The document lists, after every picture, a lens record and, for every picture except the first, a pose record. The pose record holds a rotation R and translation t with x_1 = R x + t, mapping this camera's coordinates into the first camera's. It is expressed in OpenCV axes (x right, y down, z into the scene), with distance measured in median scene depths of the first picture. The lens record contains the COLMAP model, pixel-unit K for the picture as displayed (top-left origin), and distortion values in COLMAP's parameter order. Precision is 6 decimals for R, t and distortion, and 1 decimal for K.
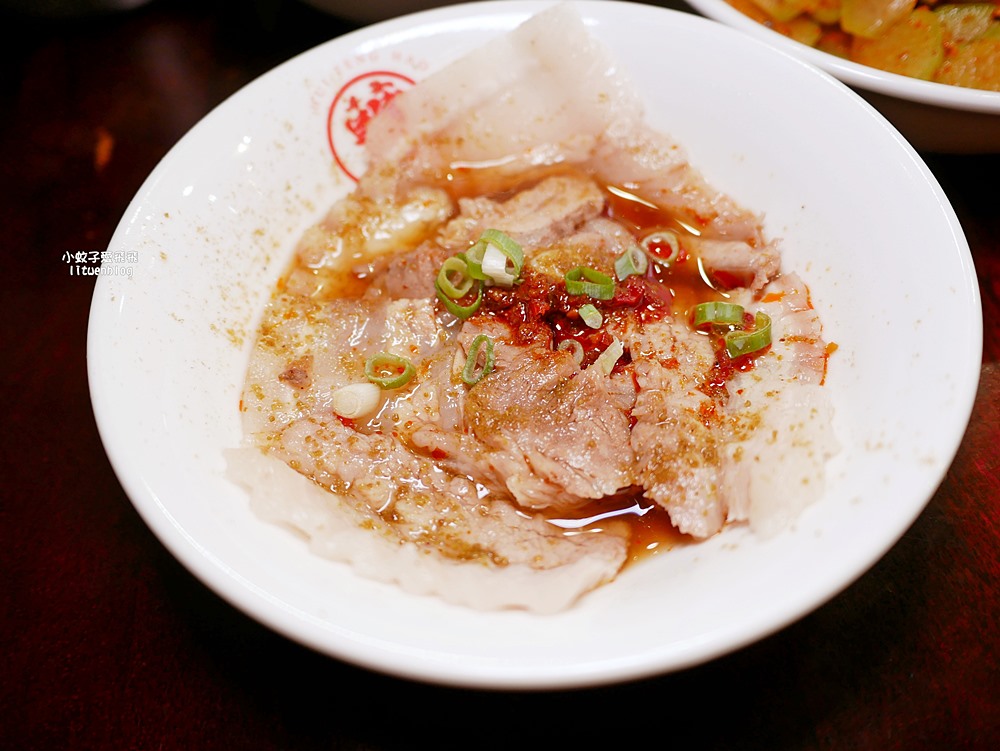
lens RADIAL K [[892.7, 0, 491.7], [0, 892.7, 373.0], [0, 0, 1]] dist [-0.048653, -0.000832]
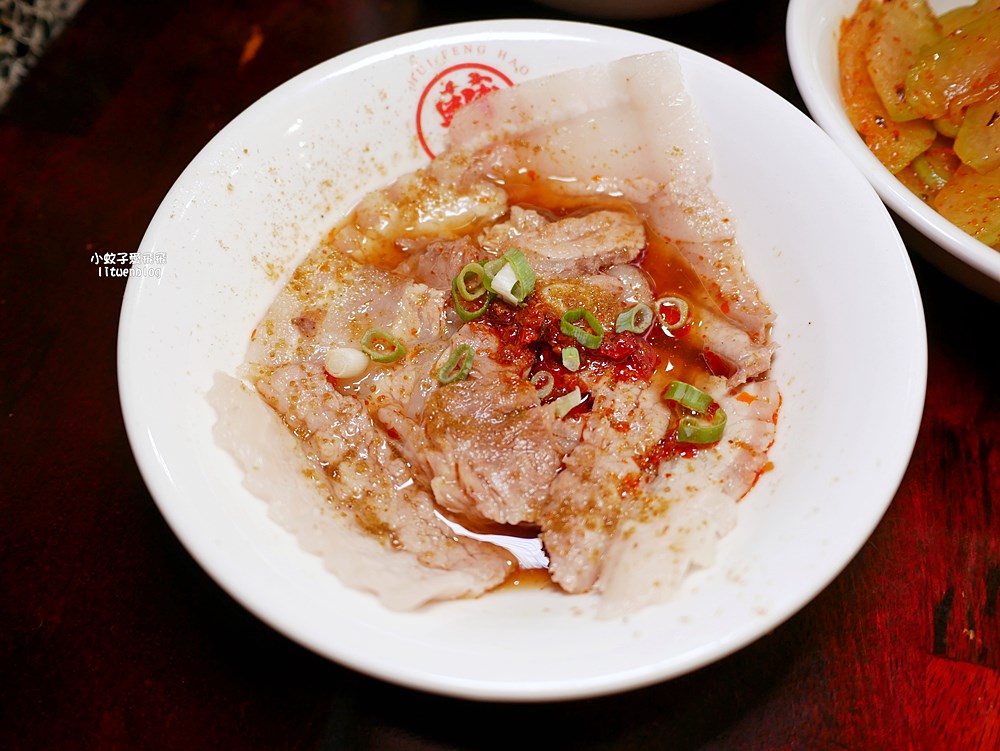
lens RADIAL K [[892.7, 0, 491.7], [0, 892.7, 373.0], [0, 0, 1]] dist [-0.048653, -0.000832]
pose [[0.931638, 0.331746, -0.148308, 0.185517], [-0.312467, 0.939688, 0.139111, -0.165346], [0.185512, -0.083260, 0.979108, -0.074511]]
